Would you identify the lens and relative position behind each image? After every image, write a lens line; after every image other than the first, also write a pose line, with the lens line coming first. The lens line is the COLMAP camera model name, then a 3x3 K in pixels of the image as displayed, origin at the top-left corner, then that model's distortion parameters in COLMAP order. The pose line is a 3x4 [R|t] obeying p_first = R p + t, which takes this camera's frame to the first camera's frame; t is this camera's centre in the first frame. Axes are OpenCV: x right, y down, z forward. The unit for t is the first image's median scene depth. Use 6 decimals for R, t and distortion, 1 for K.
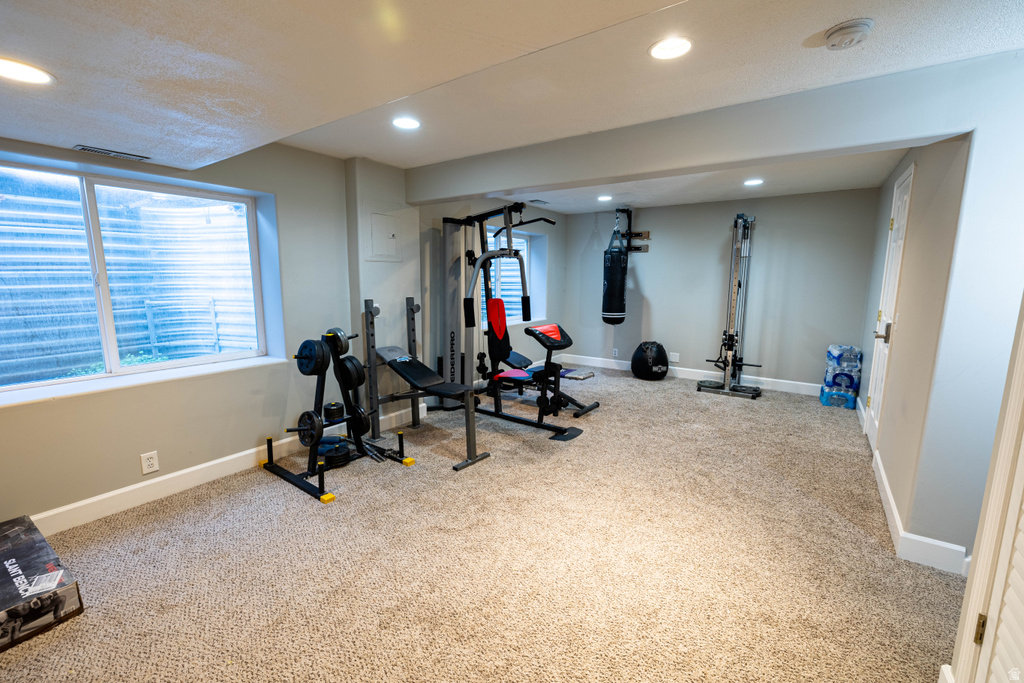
lens RADIAL K [[435.0, 0, 514.5], [0, 435.0, 342.1], [0, 0, 1]] dist [0.000277, -0.000435]
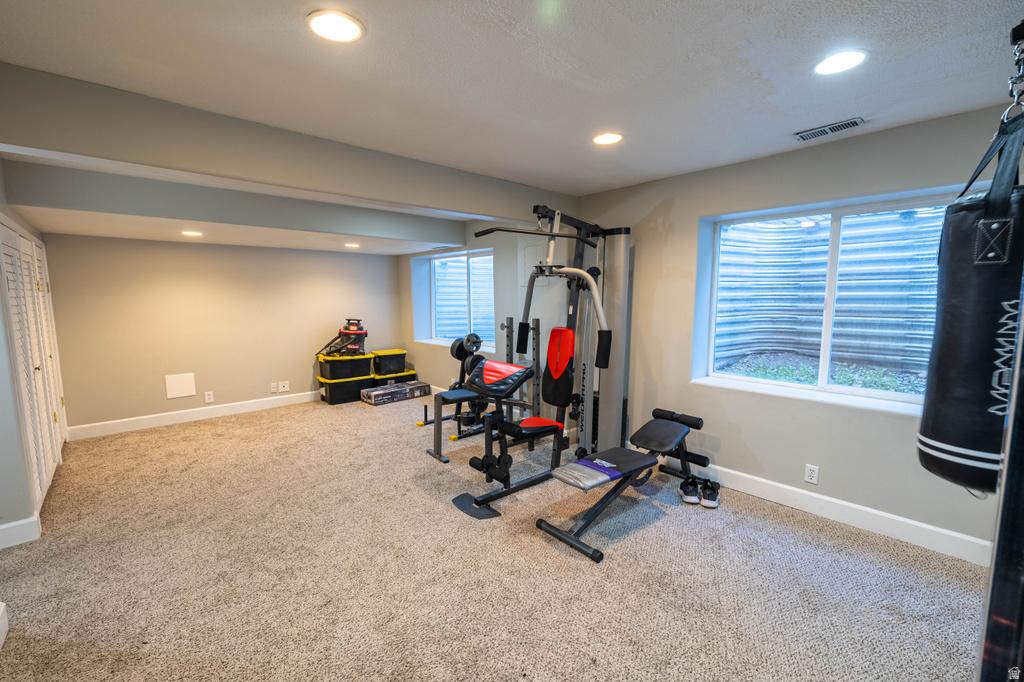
lens RADIAL K [[435.0, 0, 515.4], [0, 435.0, 342.3], [0, 0, 1]] dist [0.000277, -0.000435]
pose [[-0.210562, 0.105880, -0.971830, 0.771811], [-0.158602, 0.977247, 0.140834, -0.182048], [0.964629, 0.183788, -0.188978, 1.083821]]
